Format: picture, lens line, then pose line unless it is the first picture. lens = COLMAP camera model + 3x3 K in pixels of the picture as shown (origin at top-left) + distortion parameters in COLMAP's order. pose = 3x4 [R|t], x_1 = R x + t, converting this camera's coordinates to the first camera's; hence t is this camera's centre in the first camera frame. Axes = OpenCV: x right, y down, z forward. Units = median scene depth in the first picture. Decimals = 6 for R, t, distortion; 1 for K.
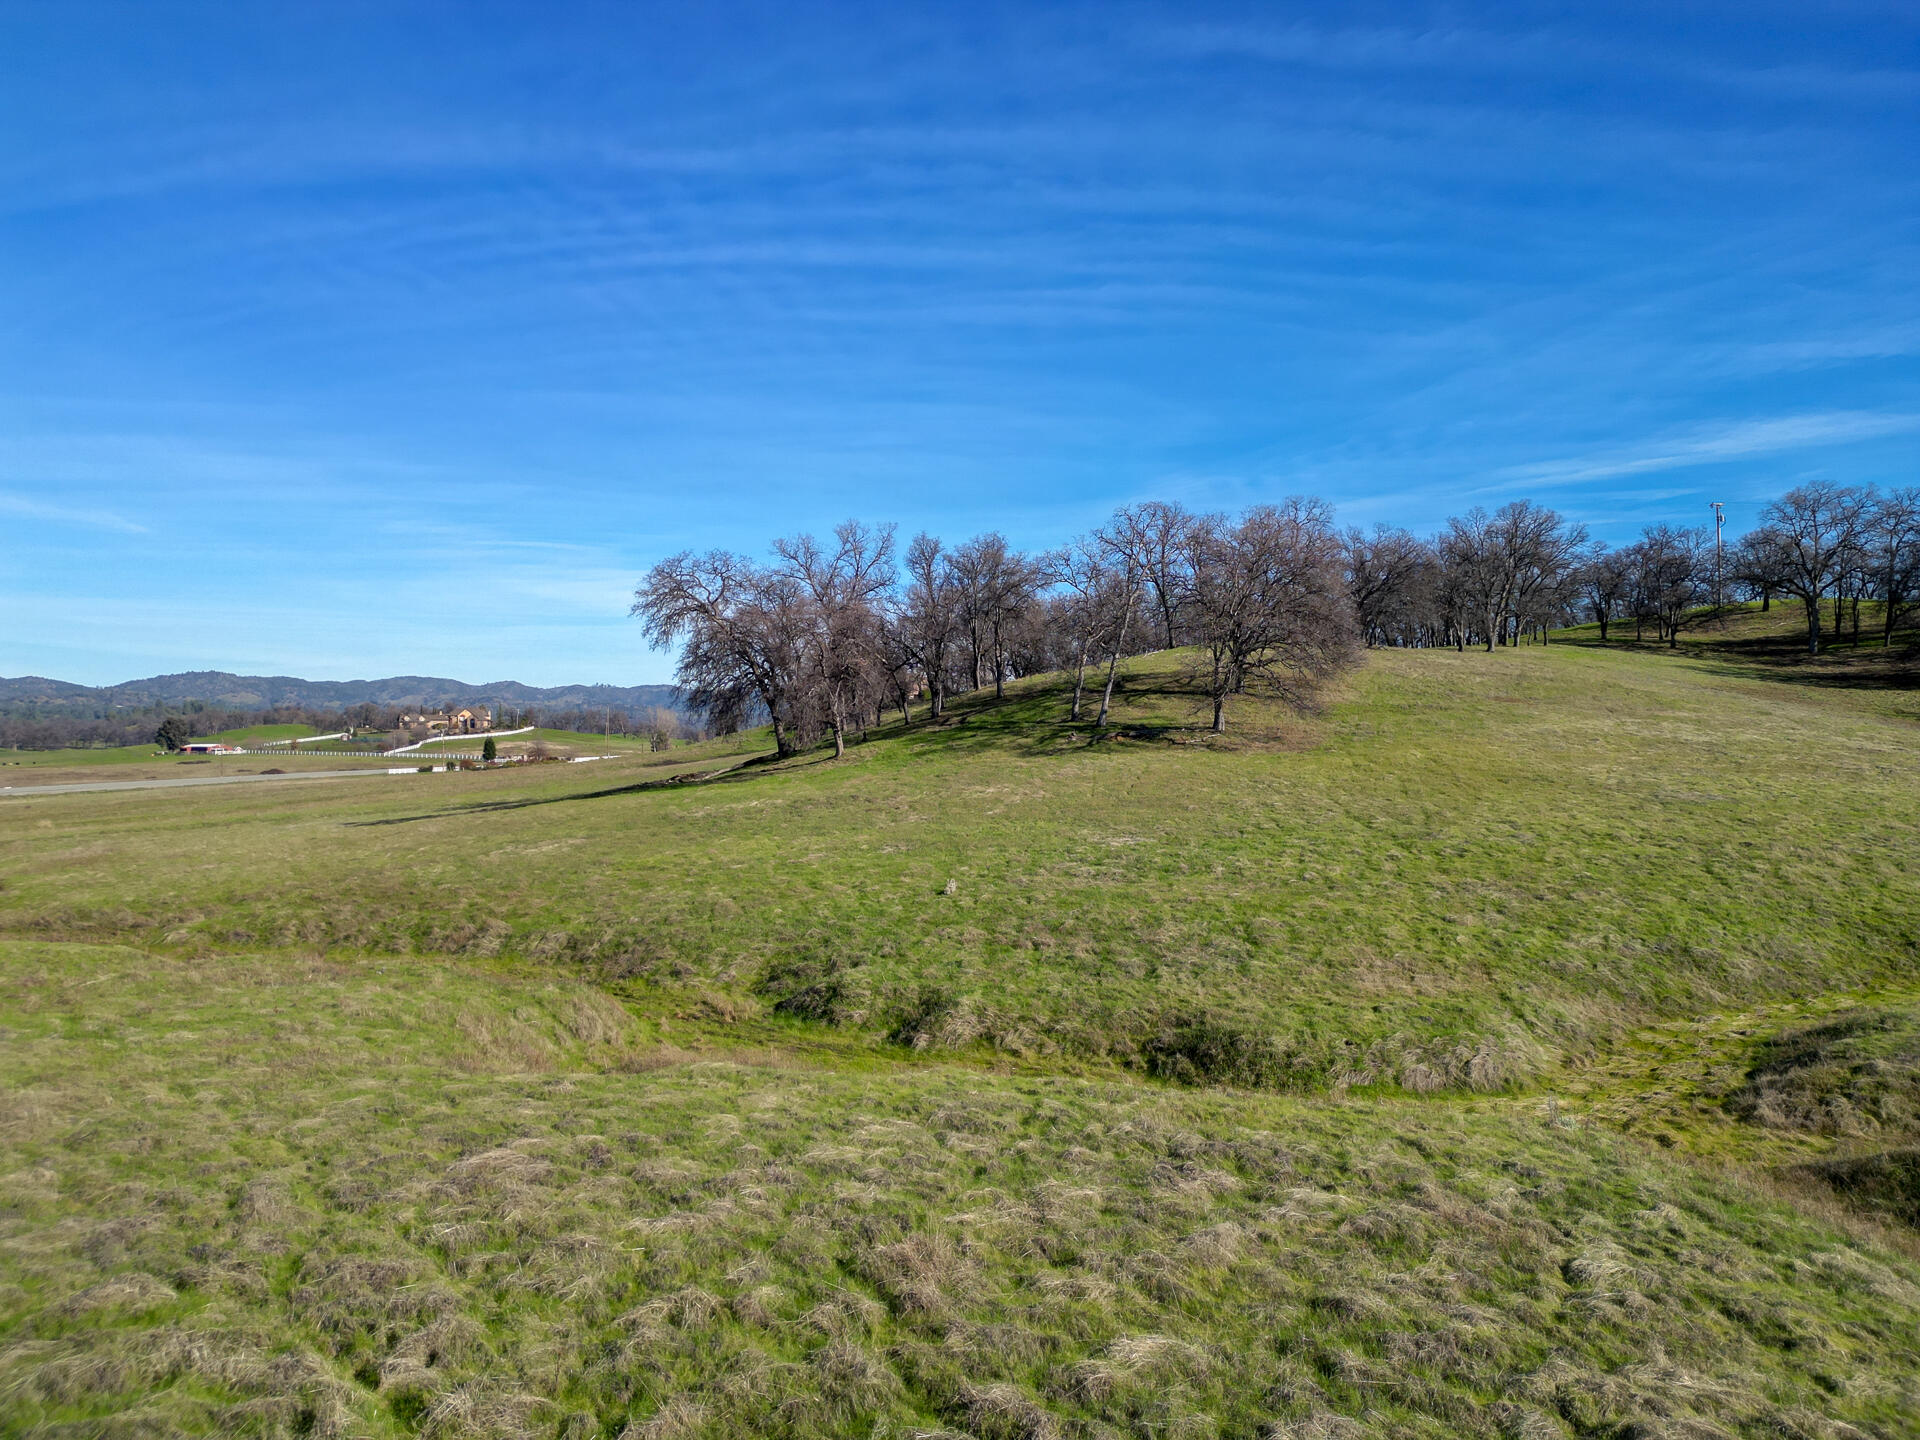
lens RADIAL K [[1335.8, 0, 973.0], [0, 1335.8, 715.4], [0, 0, 1]] dist [0.044895, -0.036935]
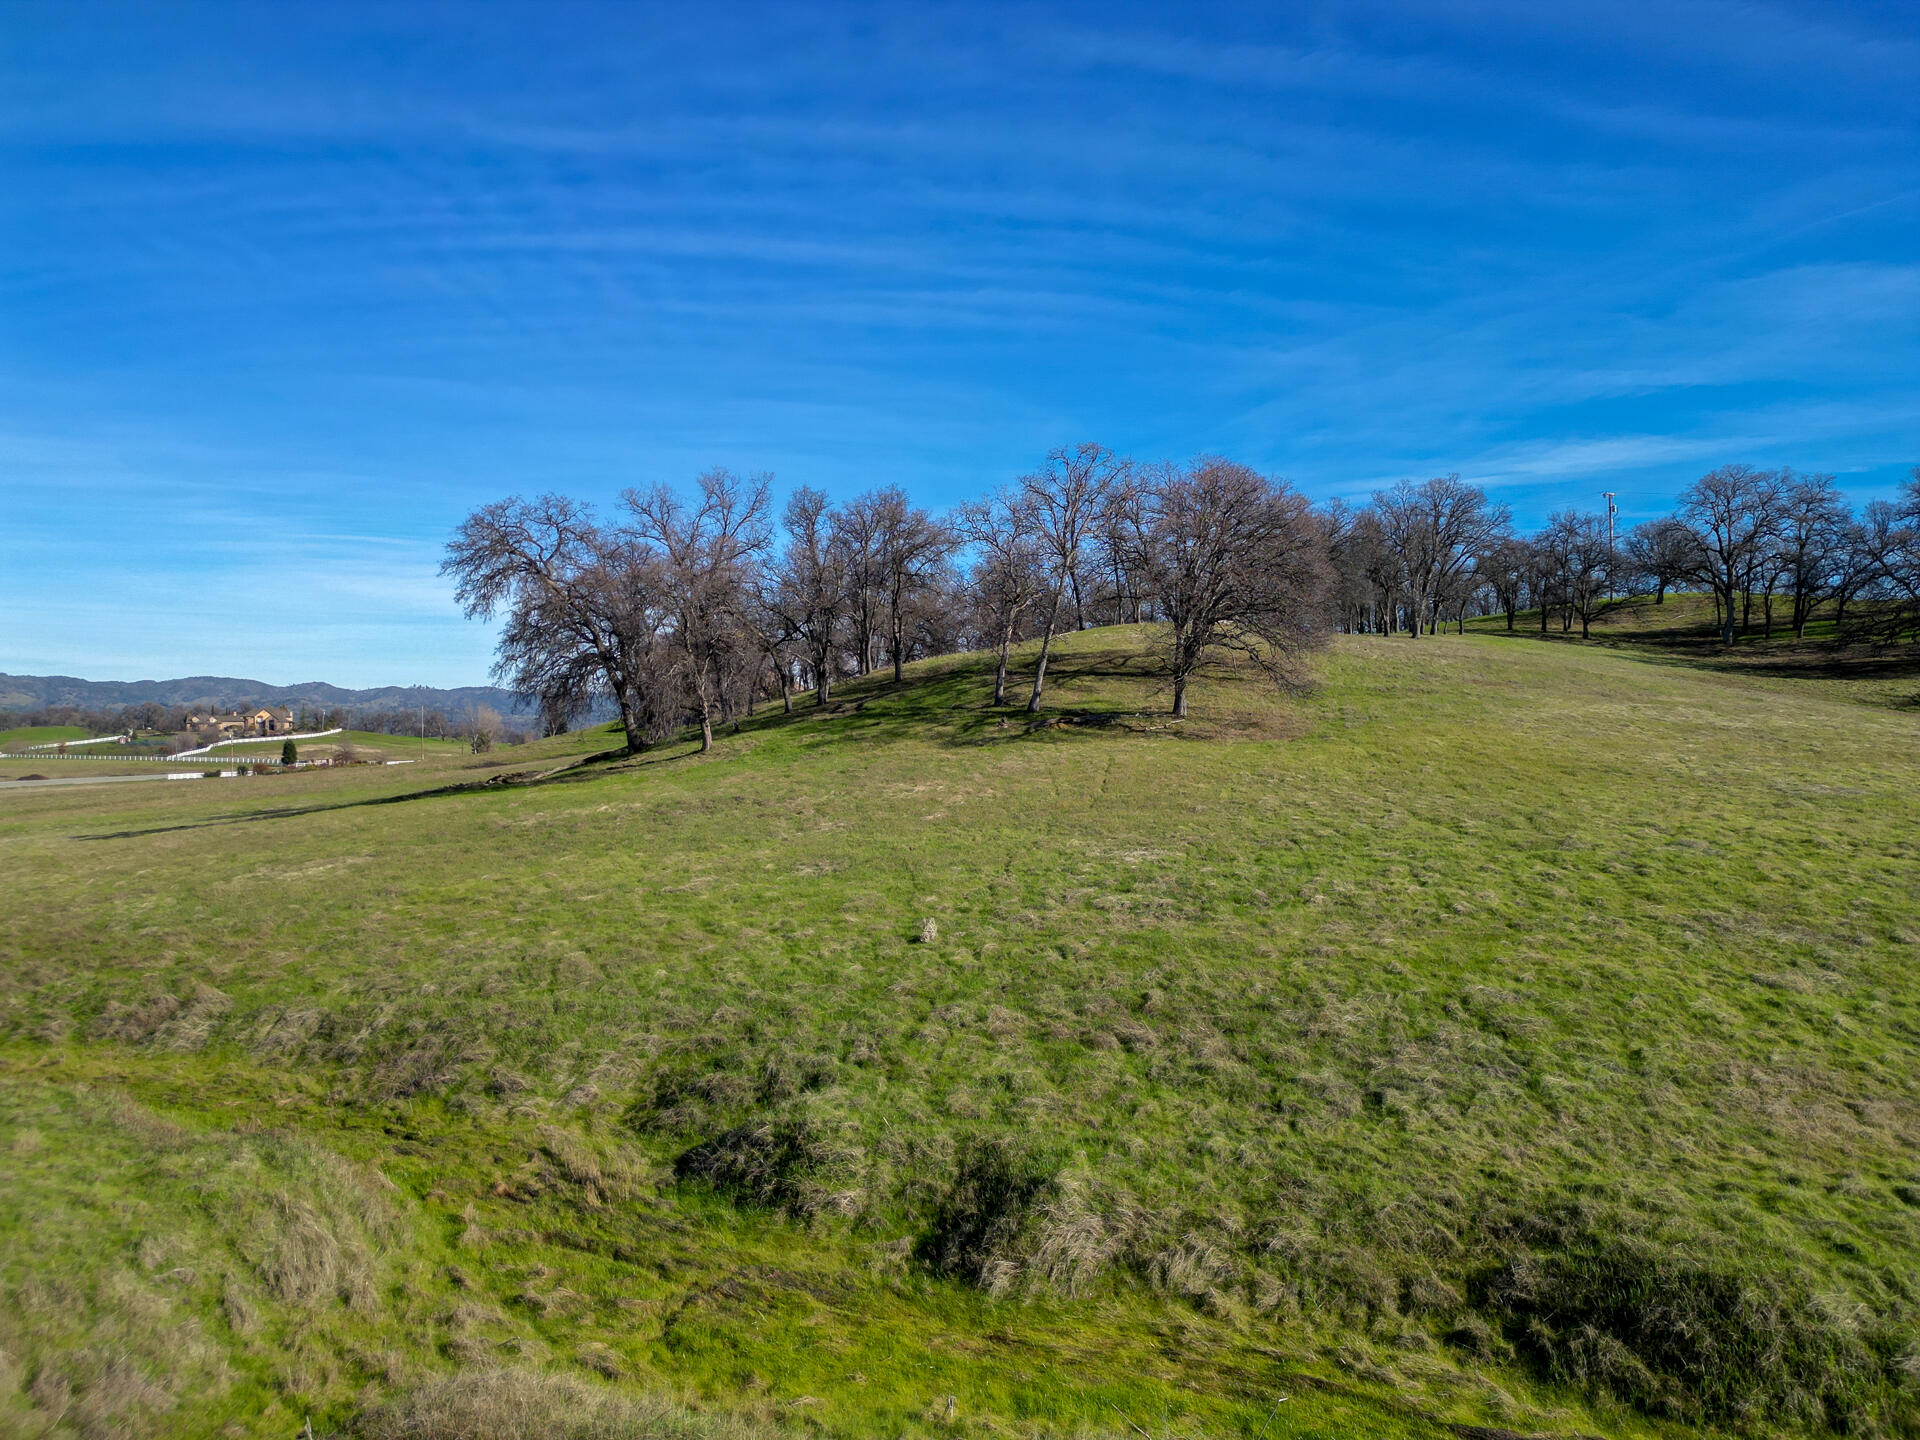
lens RADIAL K [[1335.8, 0, 972.7], [0, 1335.8, 728.2], [0, 0, 1]] dist [0.044895, -0.036935]
pose [[0.992854, 0.000498, 0.119338, -0.036279], [-0.001254, 0.999980, 0.006259, 0.011876], [-0.119333, -0.006364, 0.992834, 0.168640]]
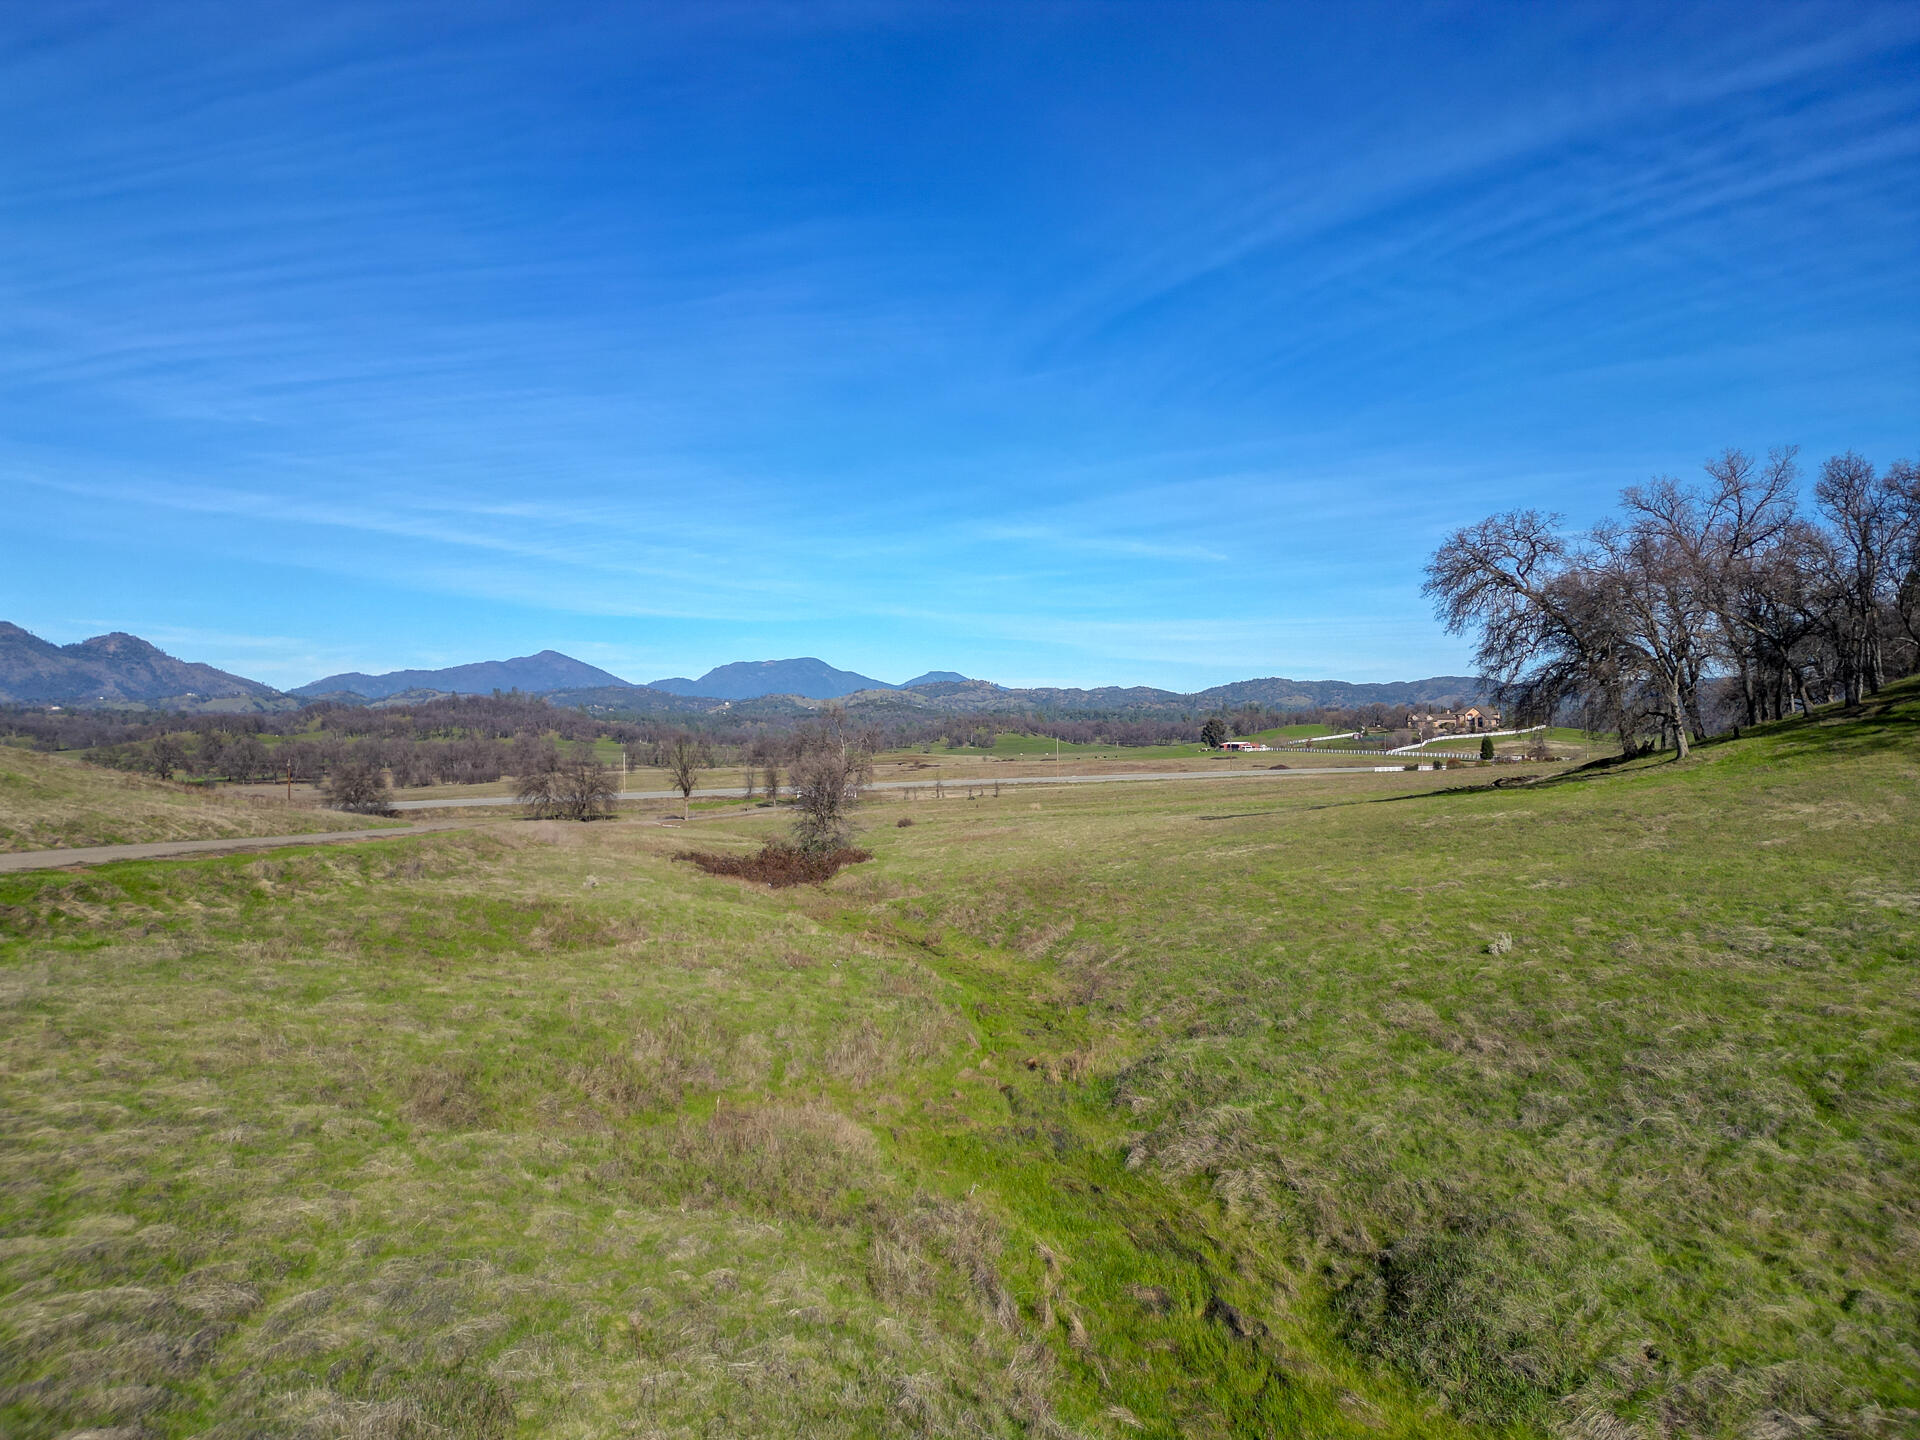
lens RADIAL K [[1335.8, 0, 941.2], [0, 1335.8, 726.5], [0, 0, 1]] dist [0.044895, -0.036935]
pose [[0.724553, -0.003055, -0.689213, 0.127305], [0.008894, 0.999948, 0.004918, 0.004142], [0.689162, -0.009694, 0.724542, 0.140870]]
